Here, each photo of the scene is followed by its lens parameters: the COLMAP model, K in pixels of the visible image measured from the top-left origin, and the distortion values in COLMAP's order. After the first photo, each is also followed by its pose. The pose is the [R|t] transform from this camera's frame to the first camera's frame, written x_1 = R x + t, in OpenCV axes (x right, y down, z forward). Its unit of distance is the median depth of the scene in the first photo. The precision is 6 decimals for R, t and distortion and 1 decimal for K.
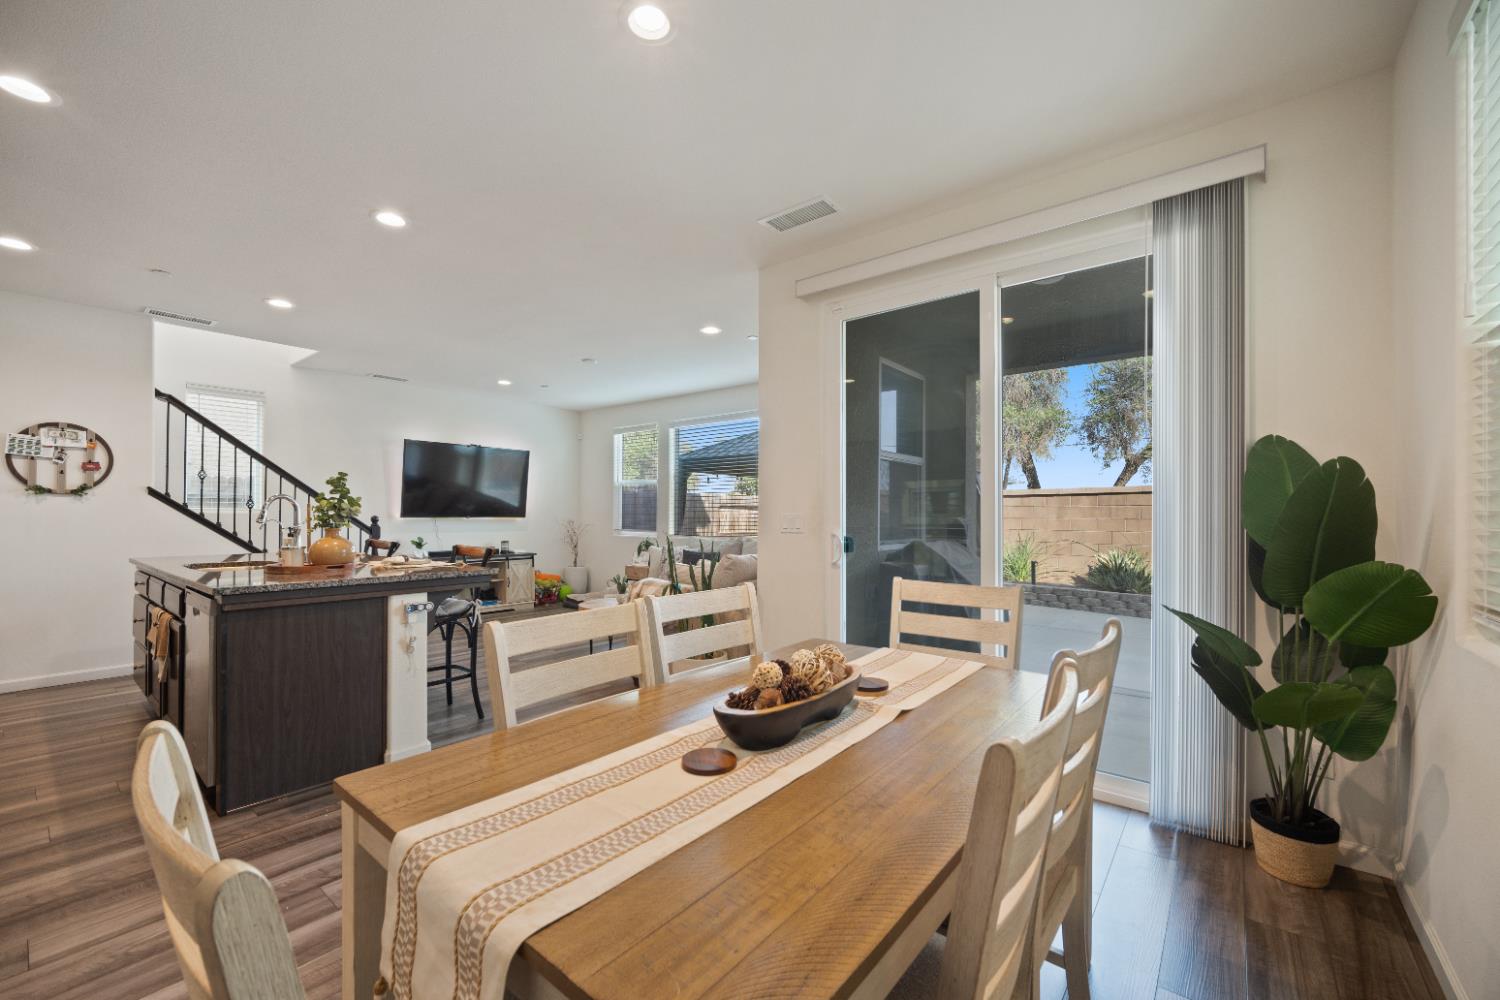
lens RADIAL K [[606.9, 0, 743.8], [0, 606.9, 503.3], [0, 0, 1]] dist [-0.003347, -0.000319]
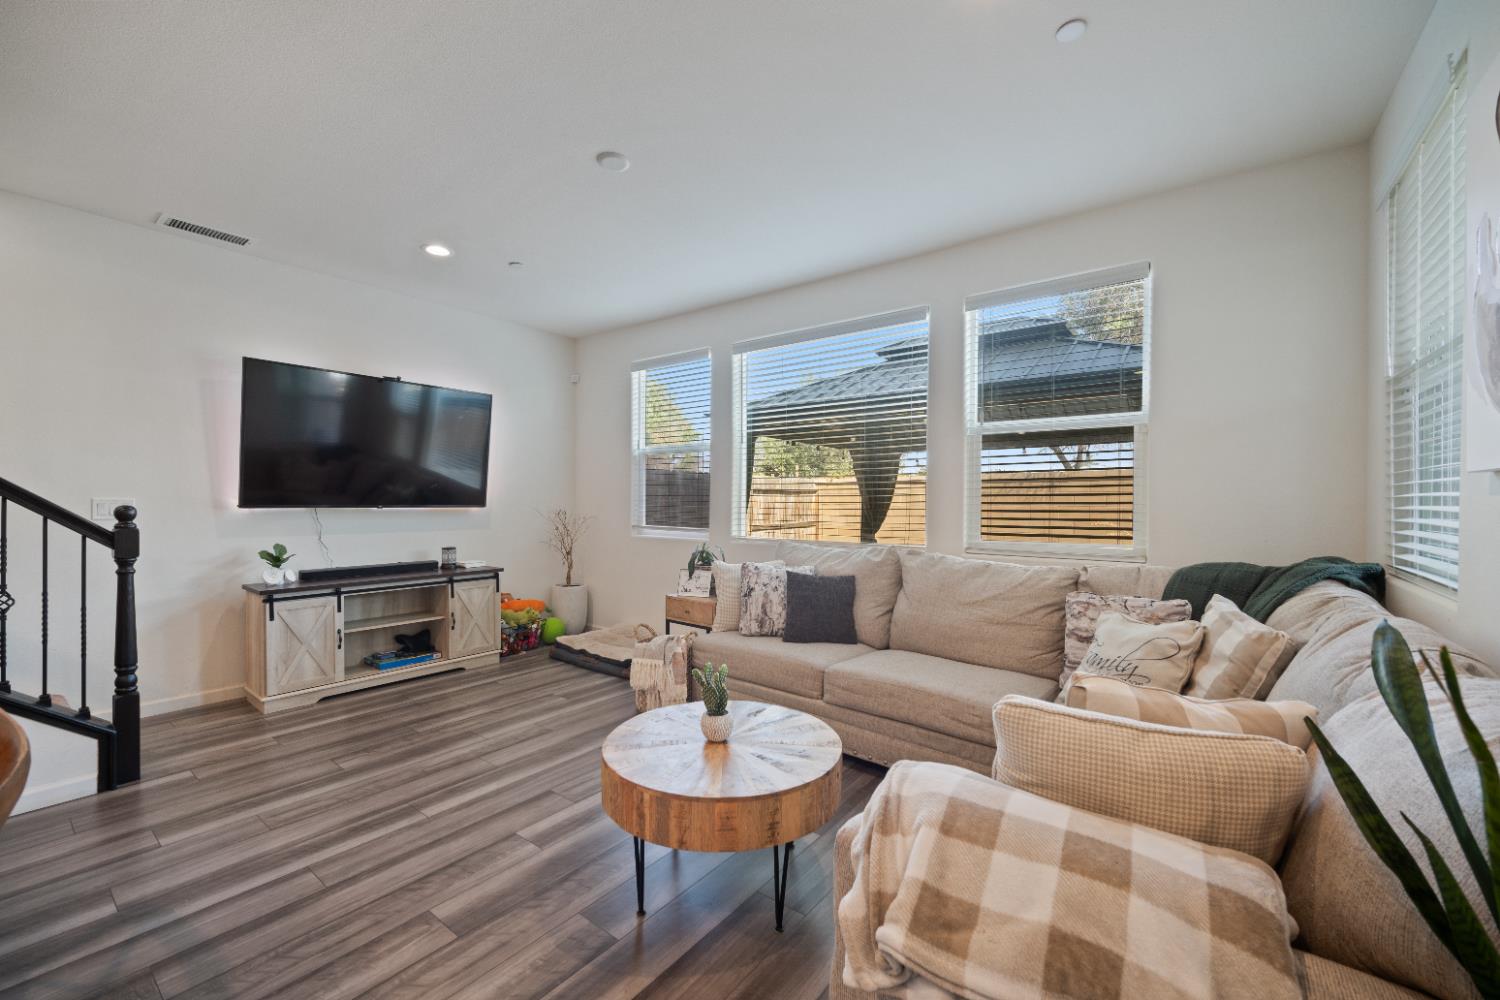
lens RADIAL K [[606.9, 0, 743.8], [0, 606.9, 503.3], [0, 0, 1]] dist [-0.003347, -0.000319]
pose [[0.999544, 0.002455, 0.030099, -0.125679], [-0.003140, 0.999737, 0.022735, 0.005564], [-0.030035, -0.022819, 0.999288, 0.402395]]
